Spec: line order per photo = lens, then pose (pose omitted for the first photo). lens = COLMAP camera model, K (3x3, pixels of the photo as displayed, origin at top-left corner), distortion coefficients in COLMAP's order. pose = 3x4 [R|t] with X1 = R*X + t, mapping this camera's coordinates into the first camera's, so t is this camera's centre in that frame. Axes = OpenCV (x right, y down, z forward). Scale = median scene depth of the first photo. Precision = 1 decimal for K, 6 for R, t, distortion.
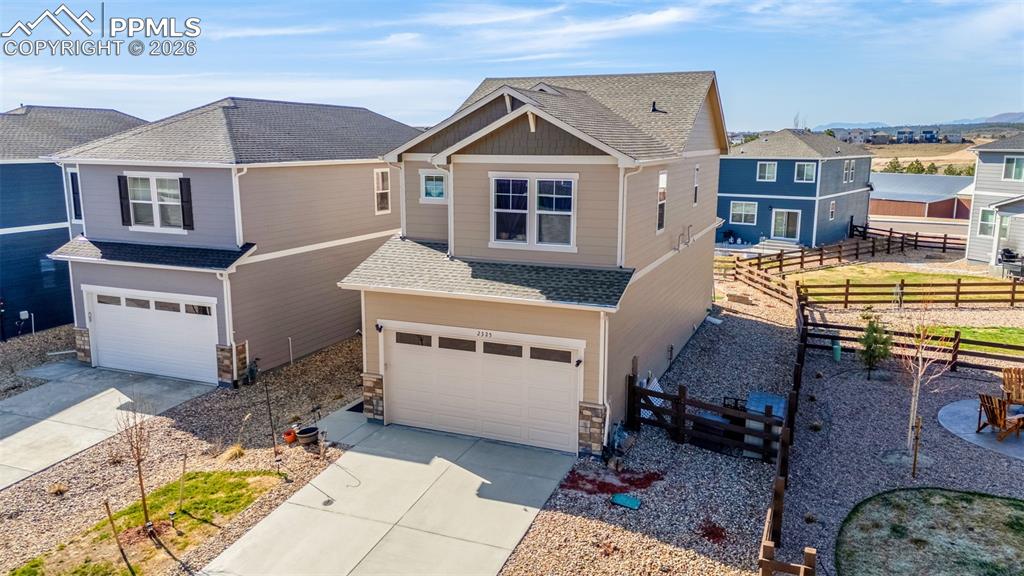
lens RADIAL K [[793.9, 0, 506.1], [0, 793.9, 288.1], [0, 0, 1]] dist [0.040026, -0.051457]
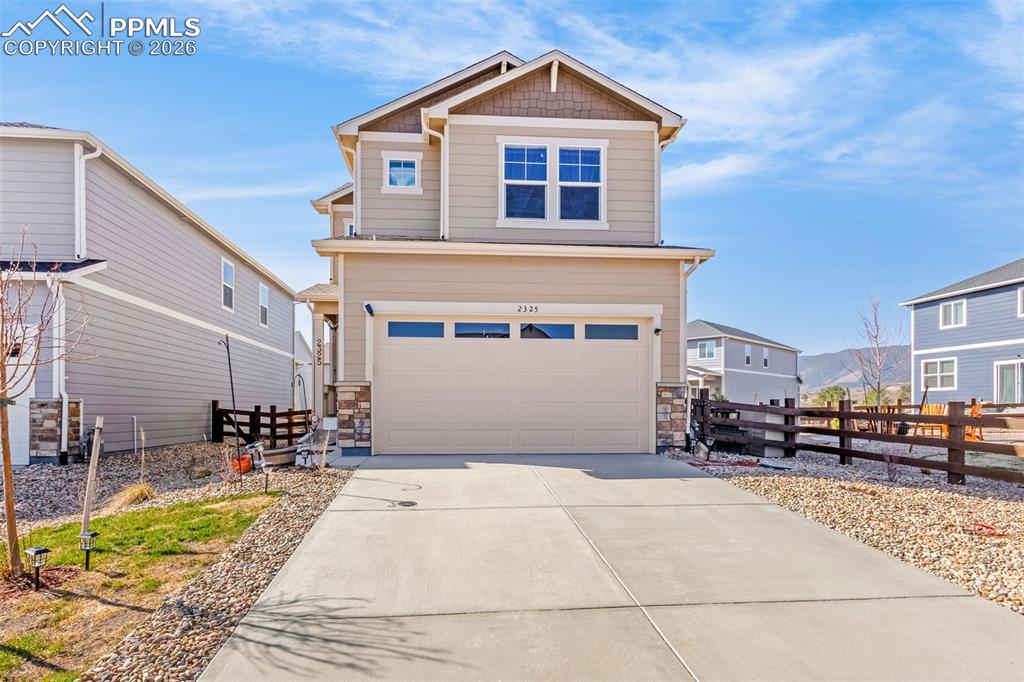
lens RADIAL K [[578.4, 0, 484.3], [0, 578.4, 419.5], [0, 0, 1]] dist [0.005911, -0.004437]
pose [[0.889235, -0.000892, 0.457450, -0.309606], [0.083291, 0.983598, -0.159990, 0.240407], [-0.449804, 0.180370, 0.874724, 0.522512]]
